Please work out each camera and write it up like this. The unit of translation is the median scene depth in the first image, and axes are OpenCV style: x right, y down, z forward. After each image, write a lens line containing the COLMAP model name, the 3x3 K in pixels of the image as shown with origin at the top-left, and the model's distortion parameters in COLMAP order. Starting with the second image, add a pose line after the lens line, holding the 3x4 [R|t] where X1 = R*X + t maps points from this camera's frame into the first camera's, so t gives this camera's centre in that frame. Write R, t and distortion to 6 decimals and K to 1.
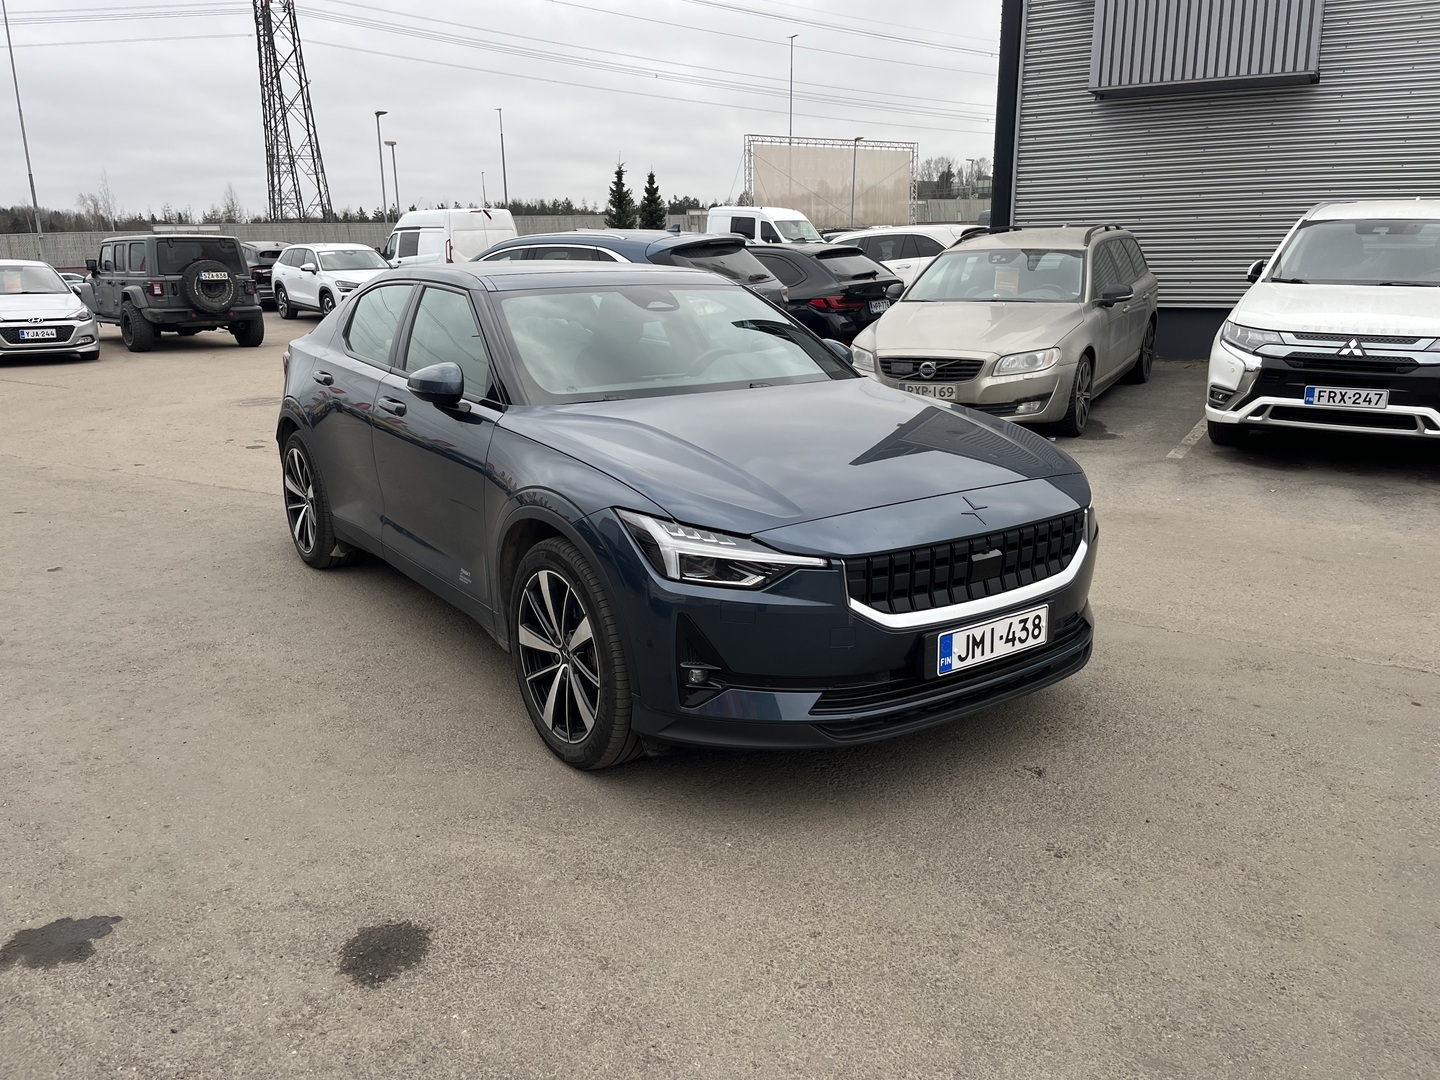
lens RADIAL K [[1088.9, 0, 718.4], [0, 1088.9, 542.2], [0, 0, 1]] dist [0.028834, -0.058301]
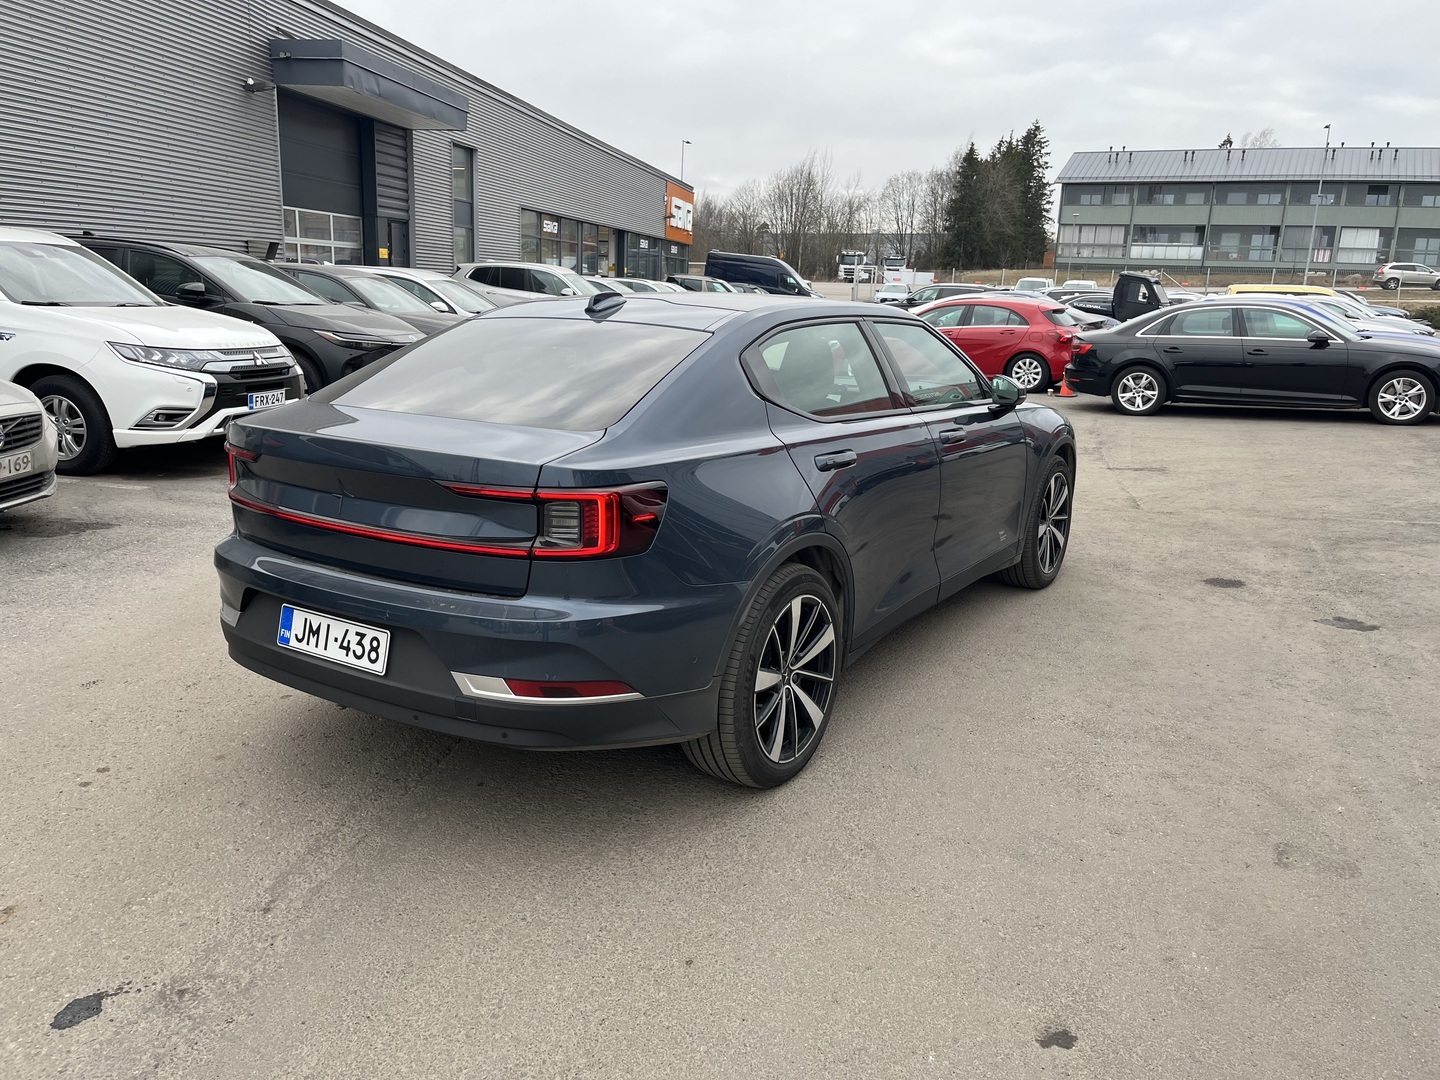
lens RADIAL K [[1088.9, 0, 716.0], [0, 1088.9, 548.4], [0, 0, 1]] dist [0.028834, -0.058301]
pose [[-0.375603, -0.213592, 0.901832, -0.728275], [0.216203, 0.926037, 0.309372, -0.245544], [-0.901209, 0.311180, -0.301644, 0.967674]]
